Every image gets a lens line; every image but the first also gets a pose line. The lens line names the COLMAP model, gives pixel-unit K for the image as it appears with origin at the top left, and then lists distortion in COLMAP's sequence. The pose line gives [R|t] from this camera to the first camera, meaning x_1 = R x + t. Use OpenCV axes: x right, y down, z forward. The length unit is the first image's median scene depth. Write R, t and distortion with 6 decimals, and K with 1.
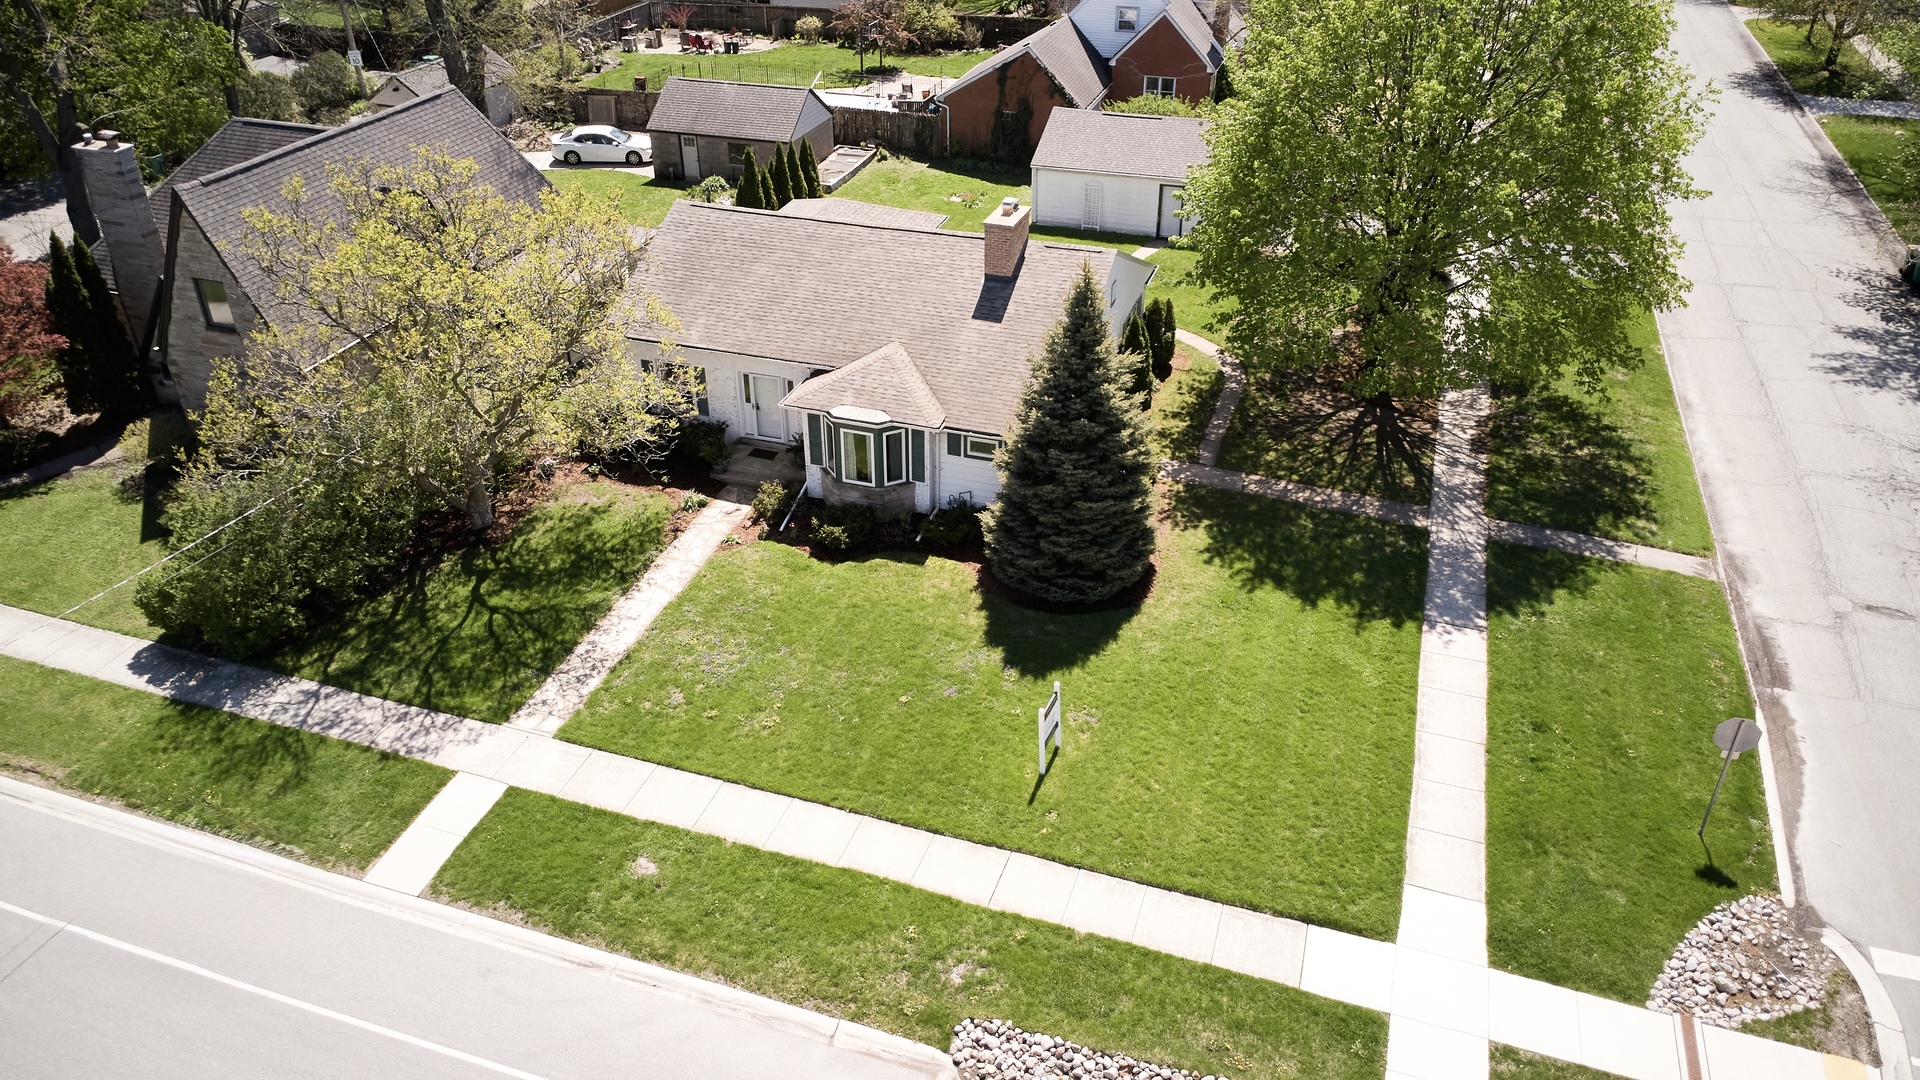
lens RADIAL K [[1348.0, 0, 946.6], [0, 1348.0, 537.9], [0, 0, 1]] dist [0.028033, -0.032909]
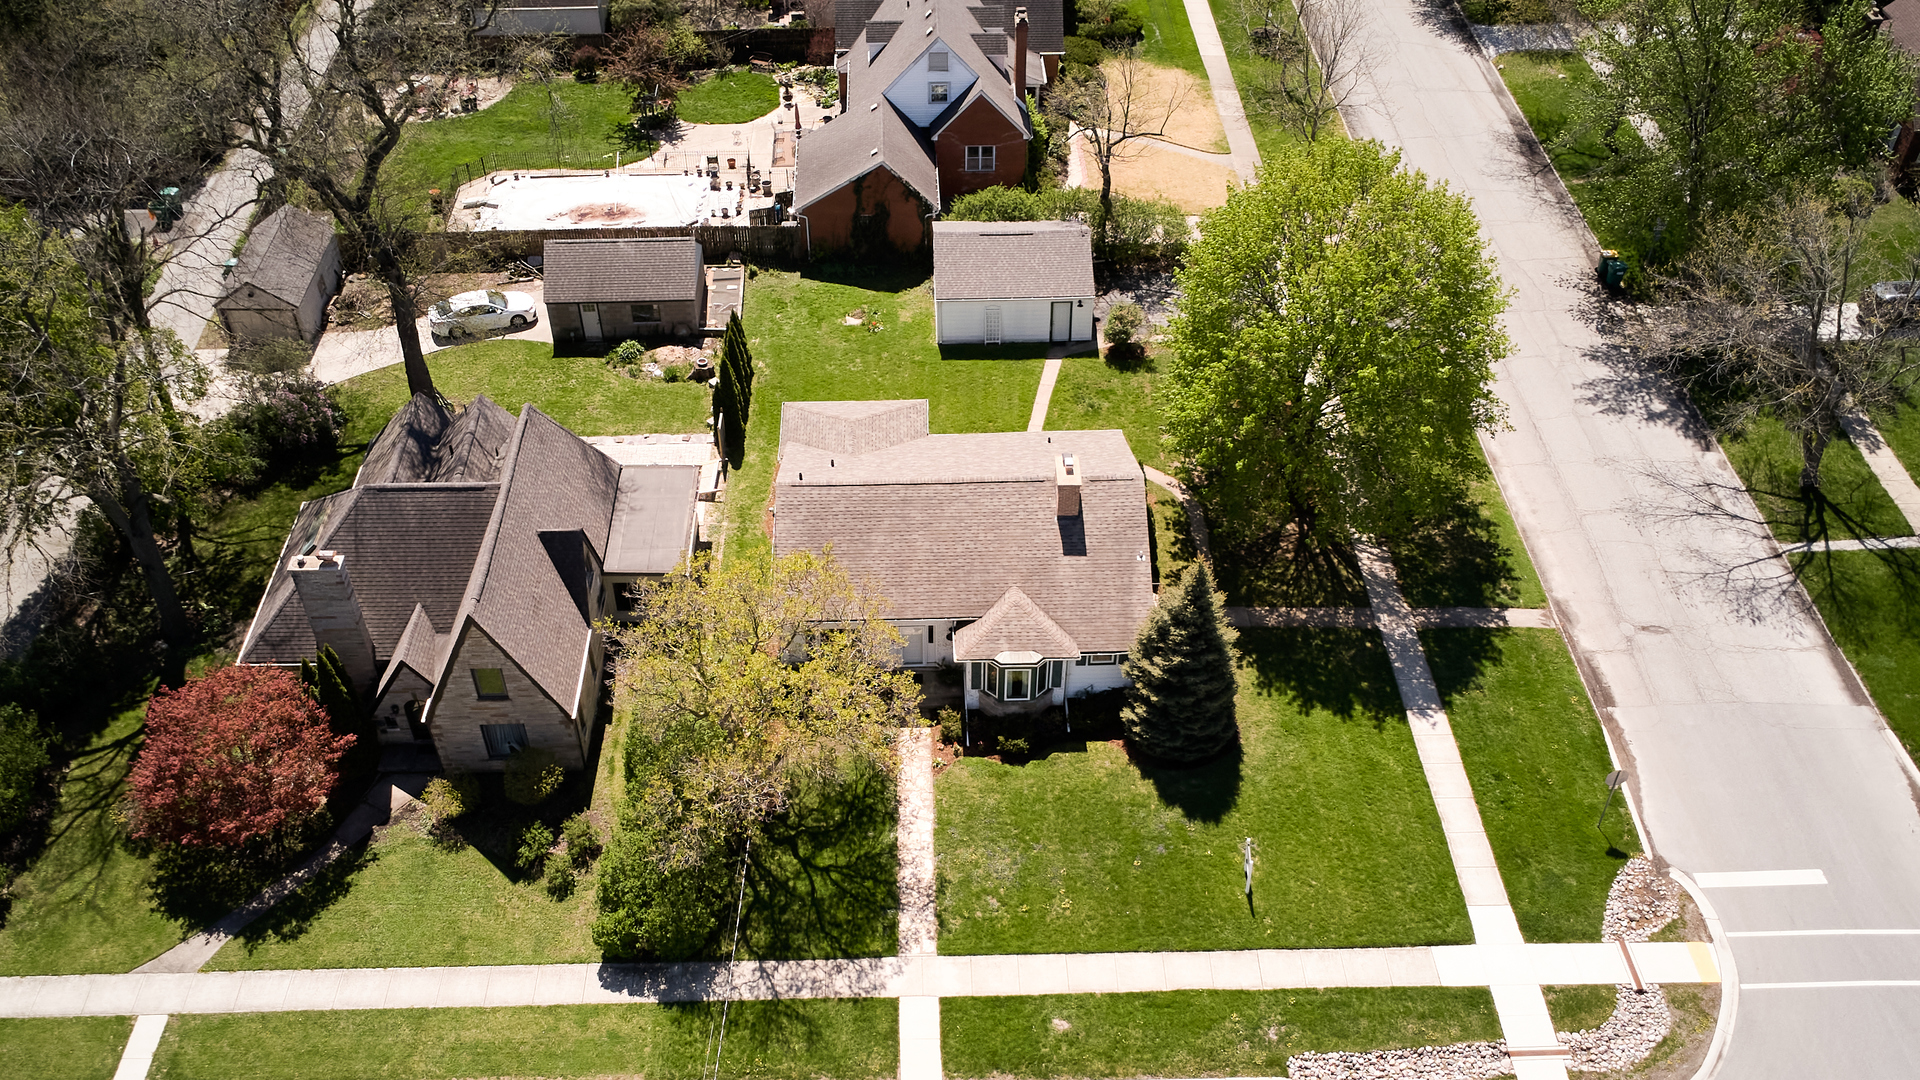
lens RADIAL K [[1638.3, 0, 938.5], [0, 1638.3, 666.2], [0, 0, 1]] dist [0.011432, 0.009414]
pose [[0.937583, -0.245213, 0.246596, -0.603439], [0.184853, 0.952030, 0.243861, -0.549412], [-0.294565, -0.183056, 0.937935, -0.593043]]
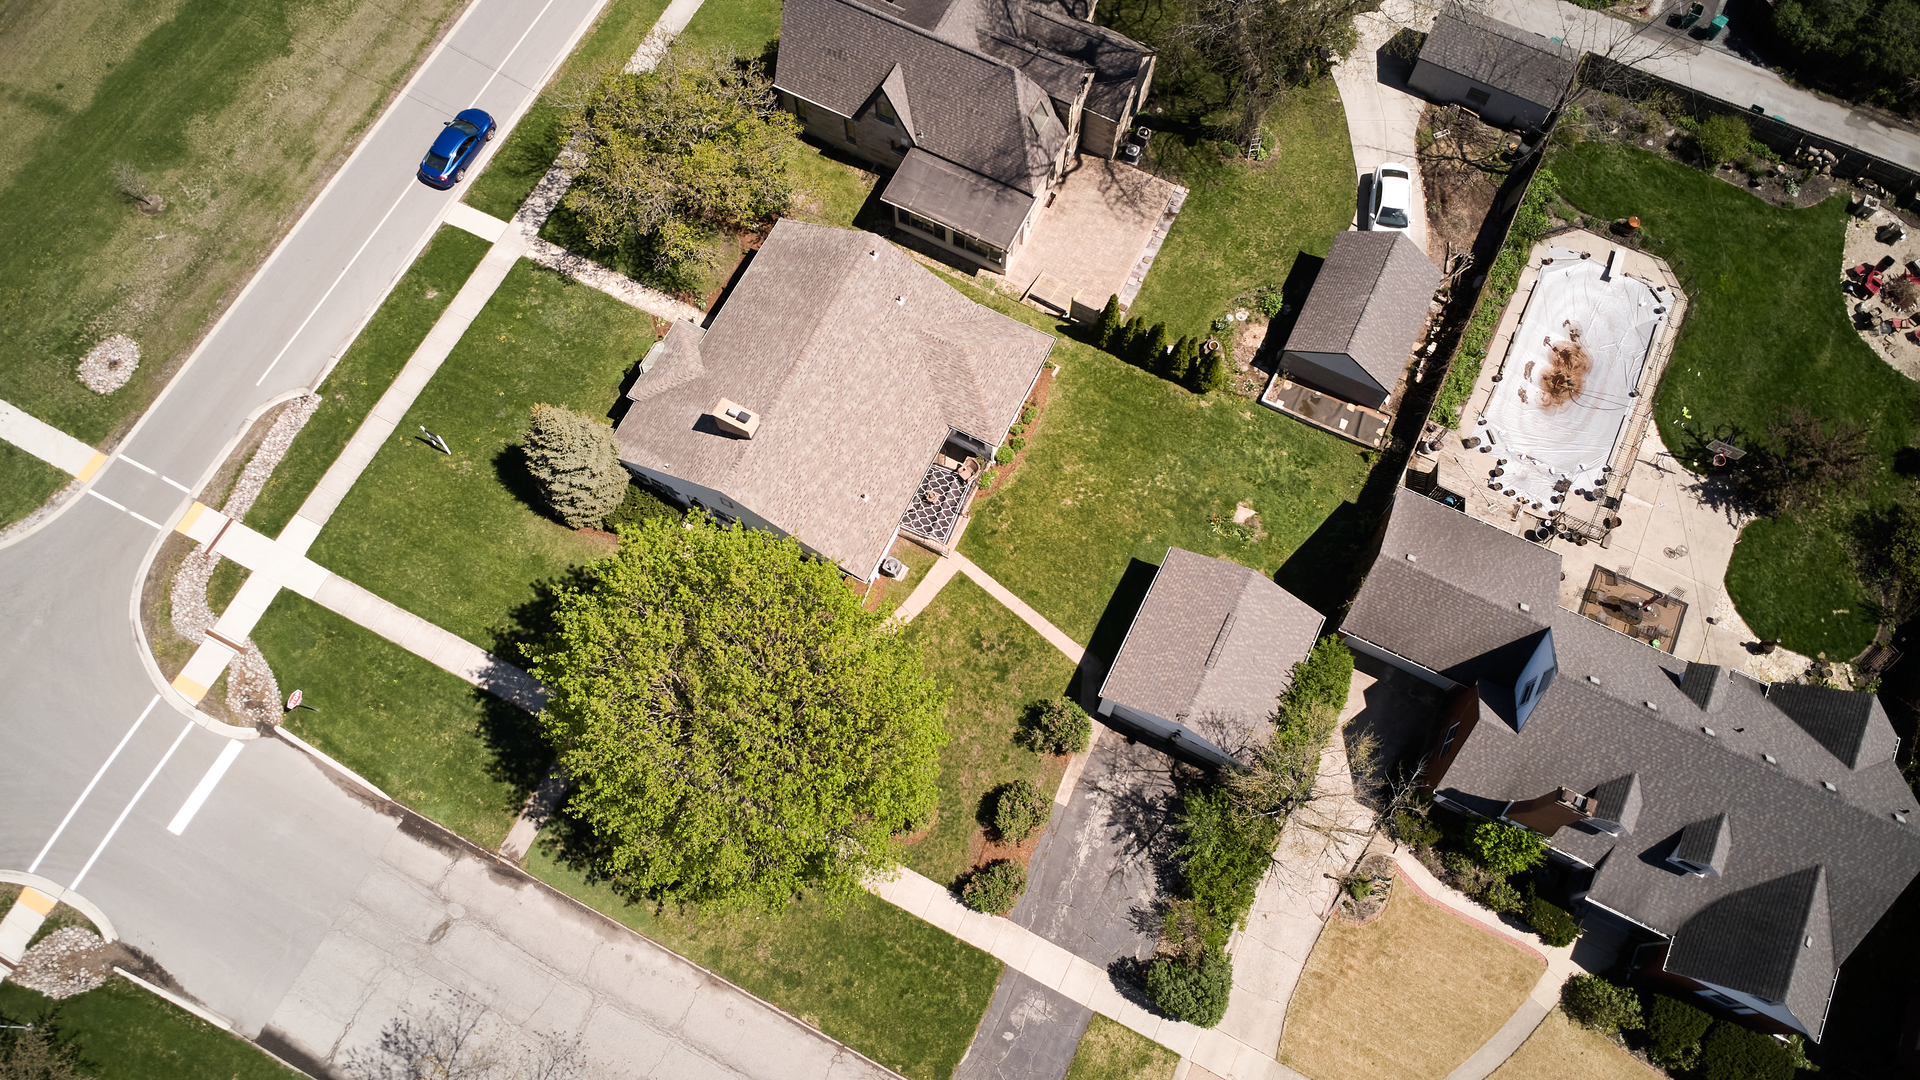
lens RADIAL K [[1348.0, 0, 952.8], [0, 1348.0, 516.4], [0, 0, 1]] dist [0.028033, -0.032909]
pose [[-0.134848, 0.925653, -0.353528, 0.748677], [-0.523499, 0.236373, 0.818582, -1.816521], [0.841287, 0.295456, 0.452704, 0.648033]]
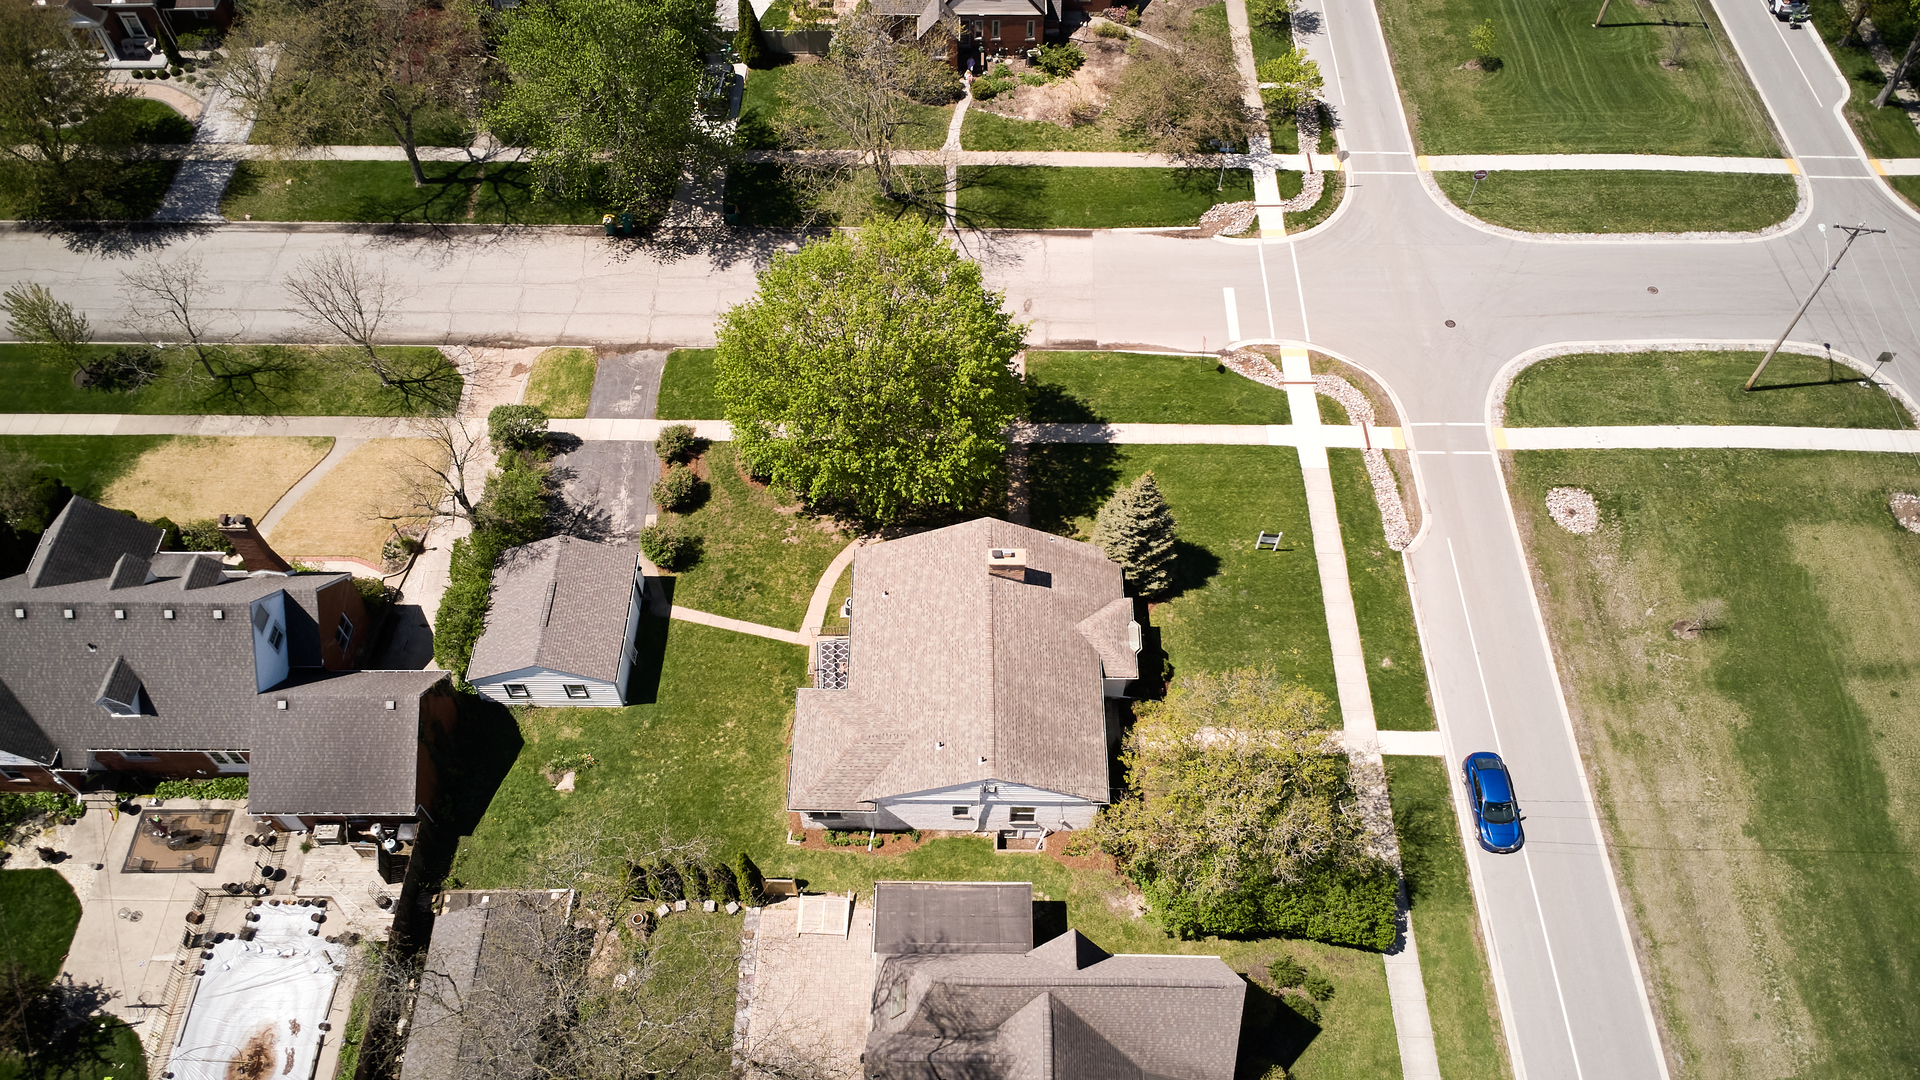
lens RADIAL K [[1348.0, 0, 954.5], [0, 1348.0, 575.9], [0, 0, 1]] dist [0.028033, -0.032909]
pose [[-0.316618, -0.786538, 0.530199, -0.975520], [0.502211, 0.335184, 0.797142, -1.856596], [-0.804697, 0.518661, 0.288882, 0.676389]]
